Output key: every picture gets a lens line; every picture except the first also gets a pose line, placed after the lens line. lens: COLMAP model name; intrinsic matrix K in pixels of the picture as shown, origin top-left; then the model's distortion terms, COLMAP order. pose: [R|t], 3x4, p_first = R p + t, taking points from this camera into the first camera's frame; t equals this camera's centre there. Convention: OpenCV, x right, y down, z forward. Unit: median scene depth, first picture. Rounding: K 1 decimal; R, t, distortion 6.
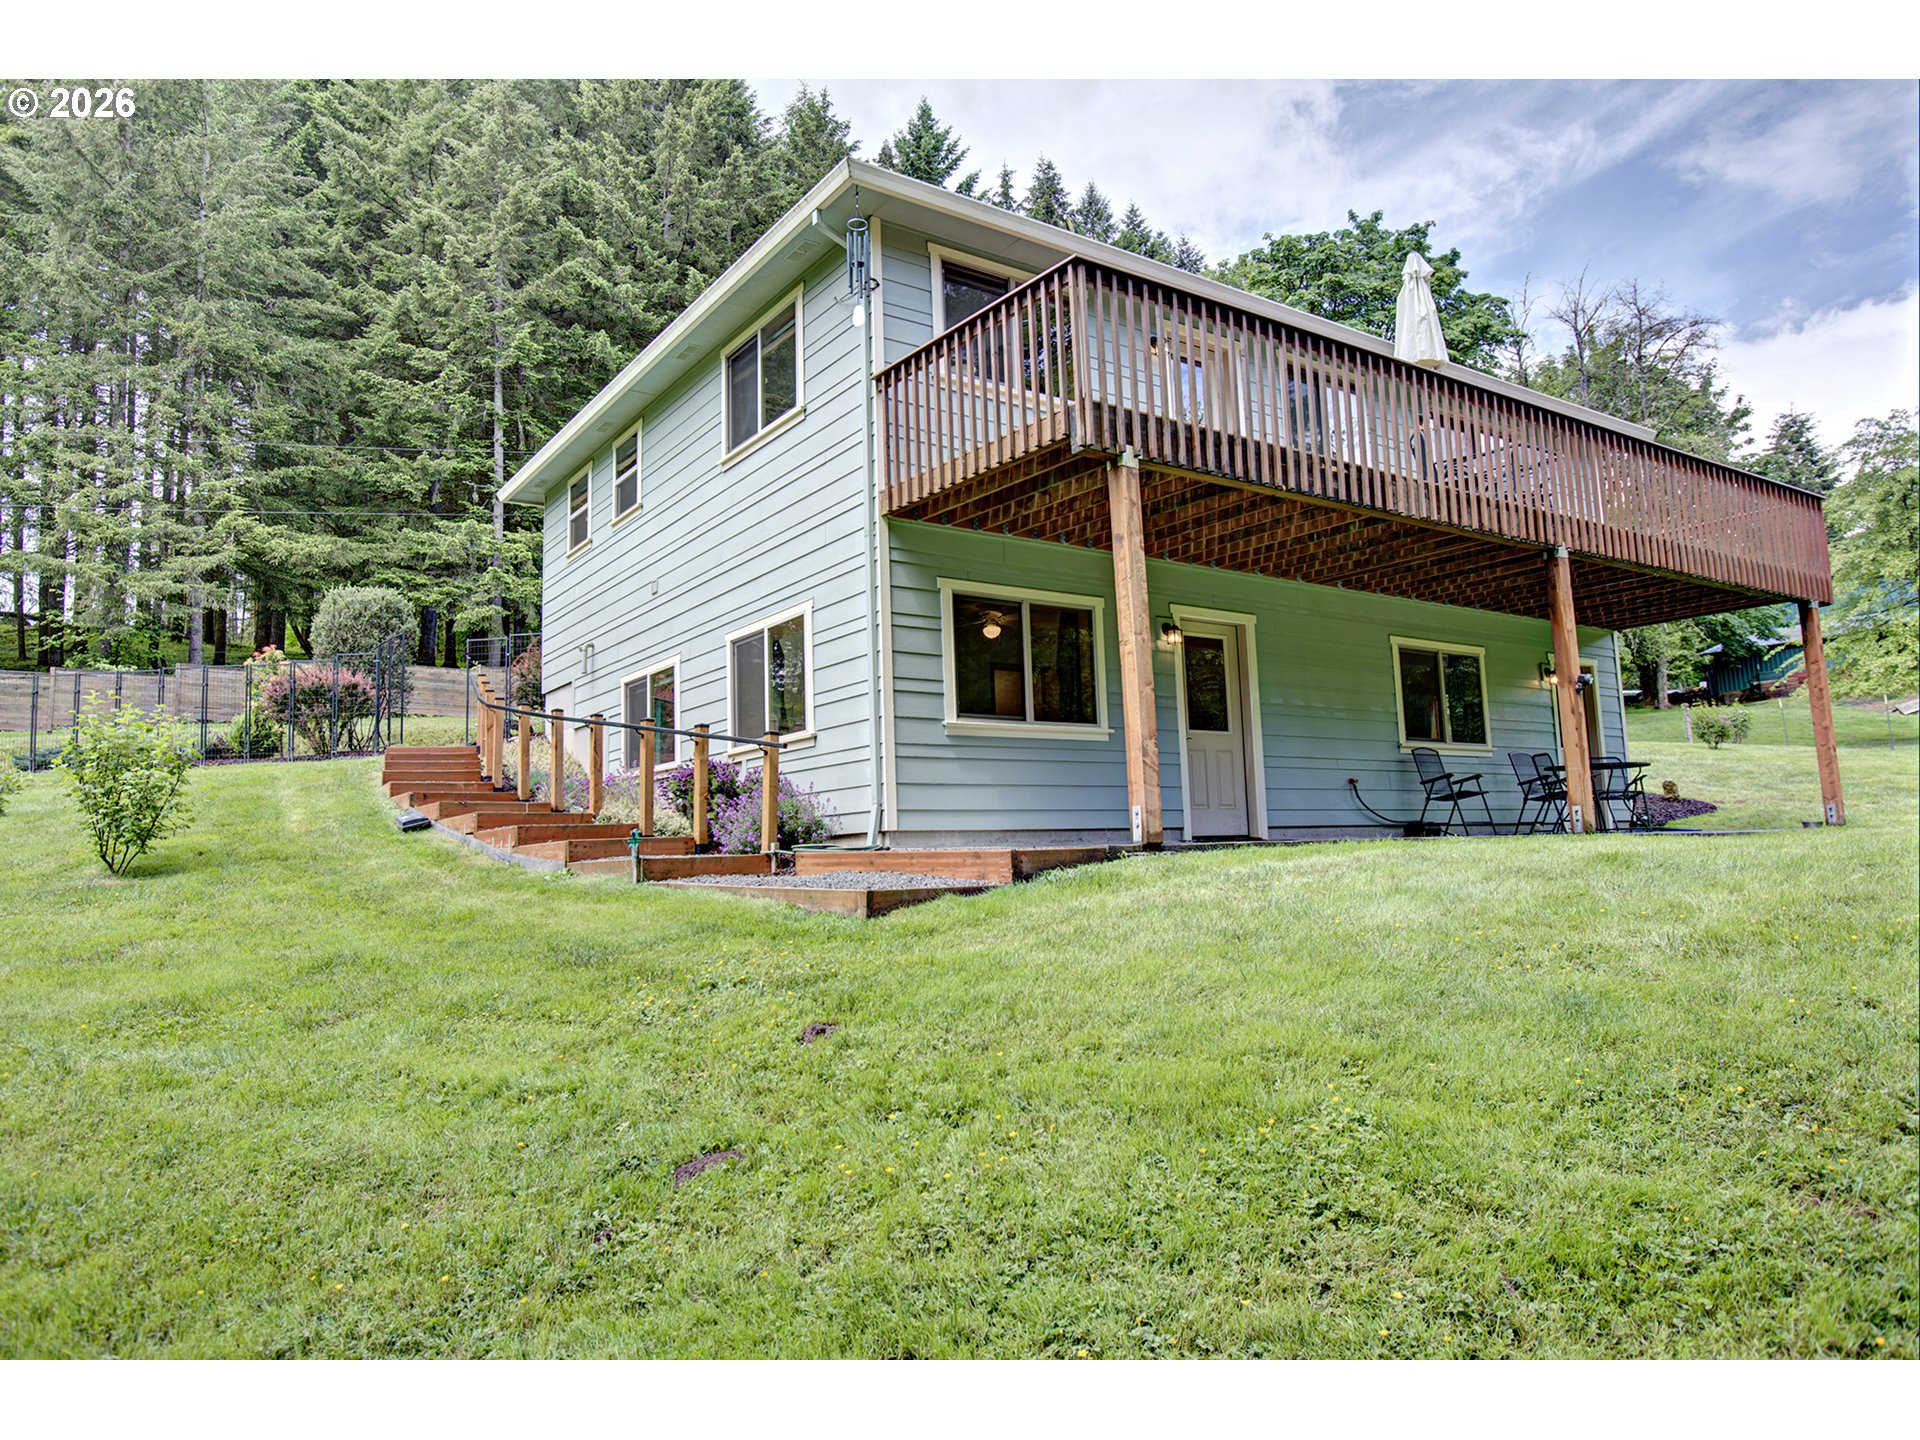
lens RADIAL K [[1229.1, 0, 937.2], [0, 1229.1, 747.8], [0, 0, 1]] dist [-0.002831, -0.000302]
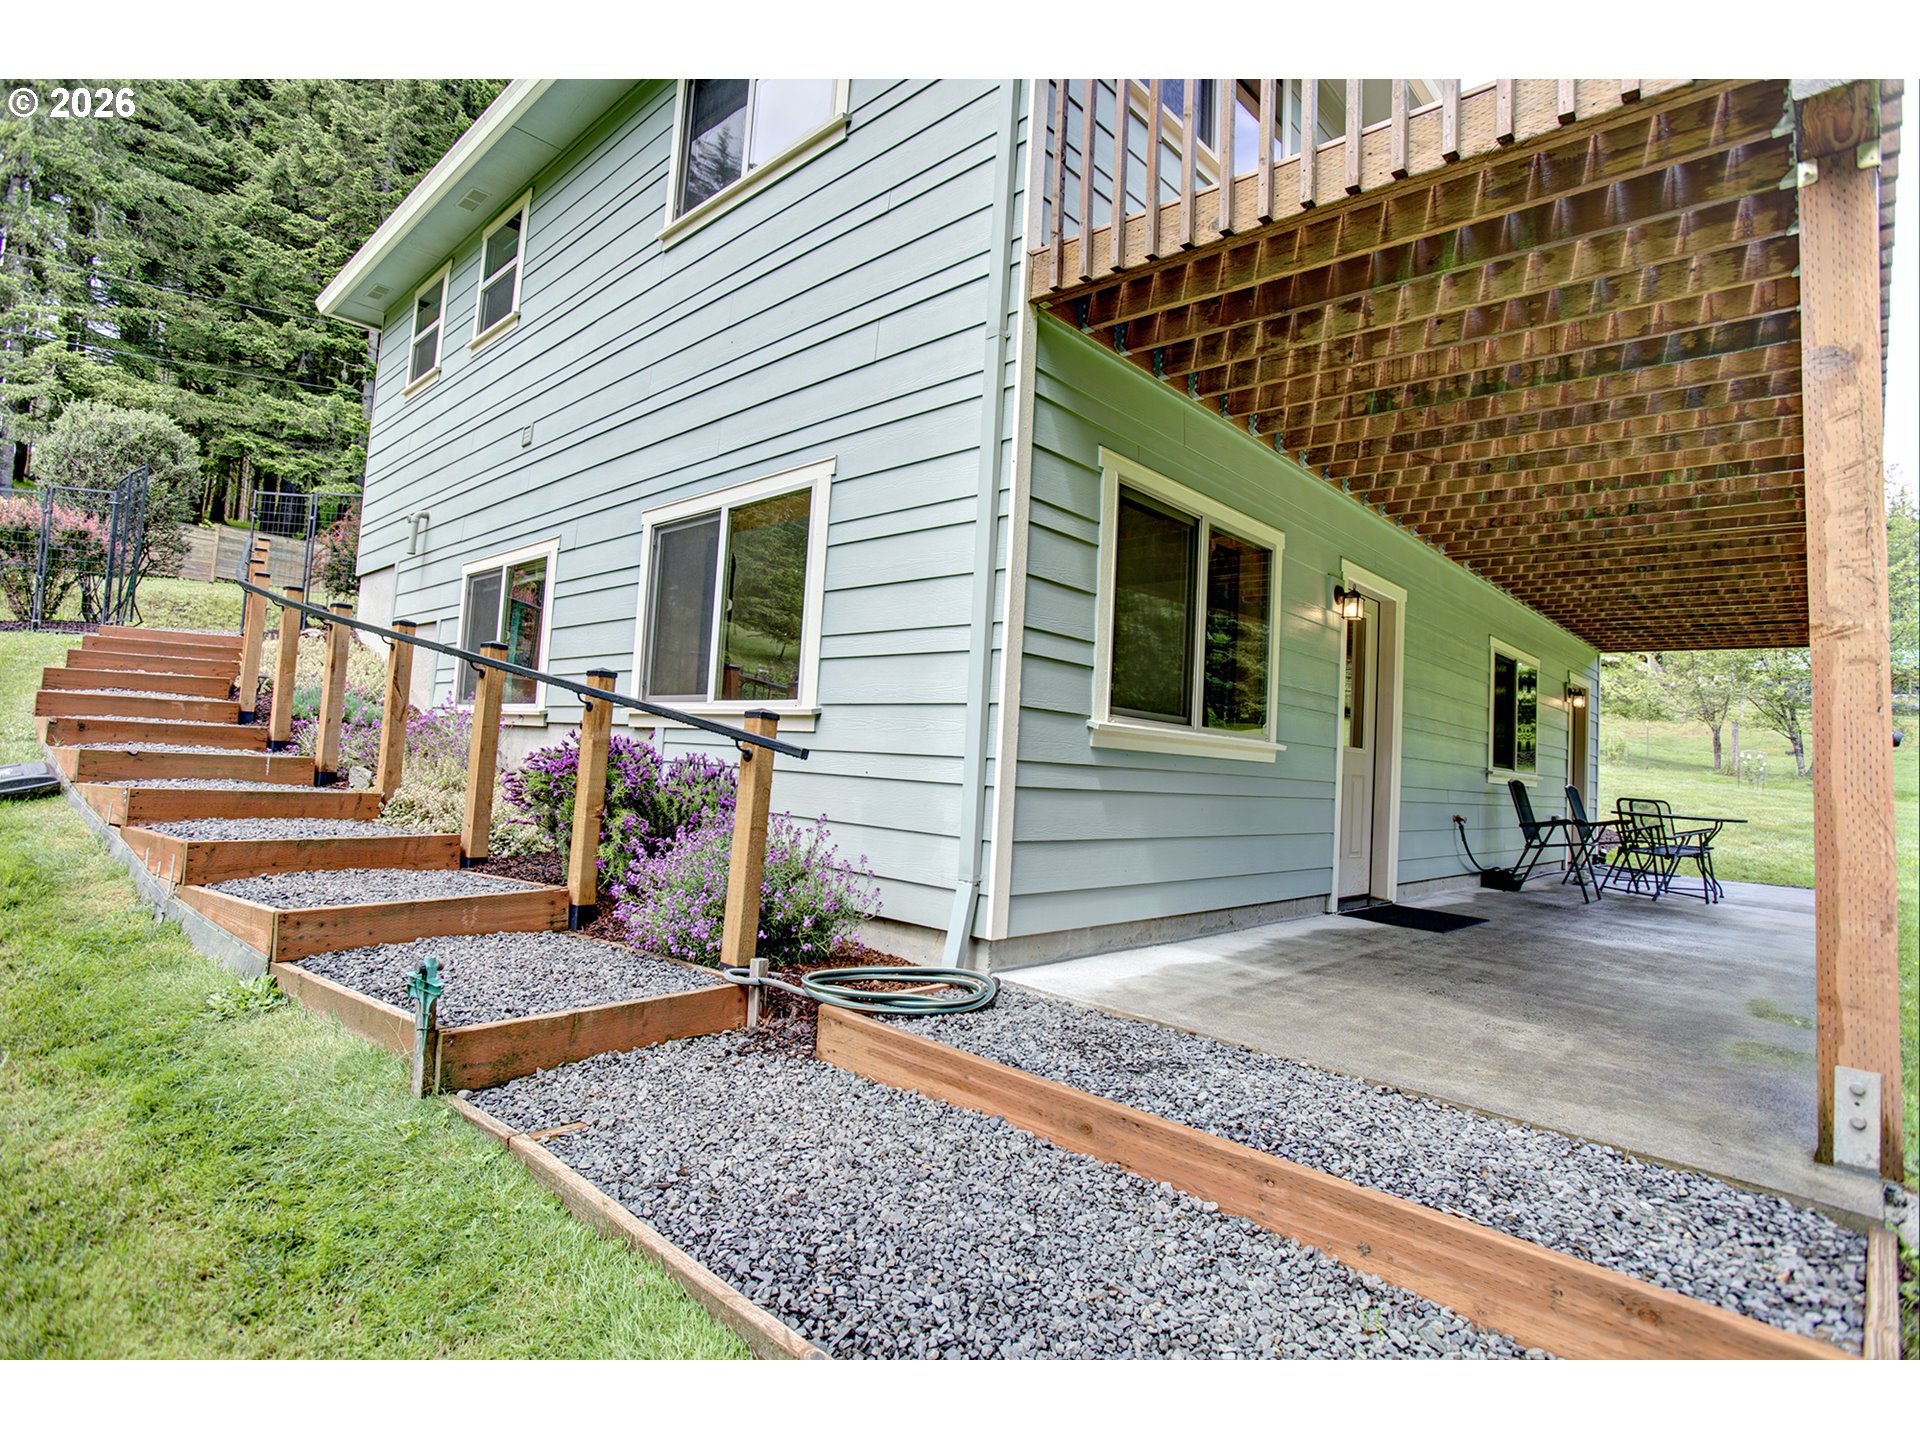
lens RADIAL K [[973.7, 0, 938.7], [0, 973.7, 720.7], [0, 0, 1]] dist [-0.045998, 0.024304]
pose [[0.975536, 0.096327, 0.197613, -0.078191], [-0.106546, 0.993432, 0.041724, -0.017855], [-0.192296, -0.061758, 0.979392, 0.339240]]
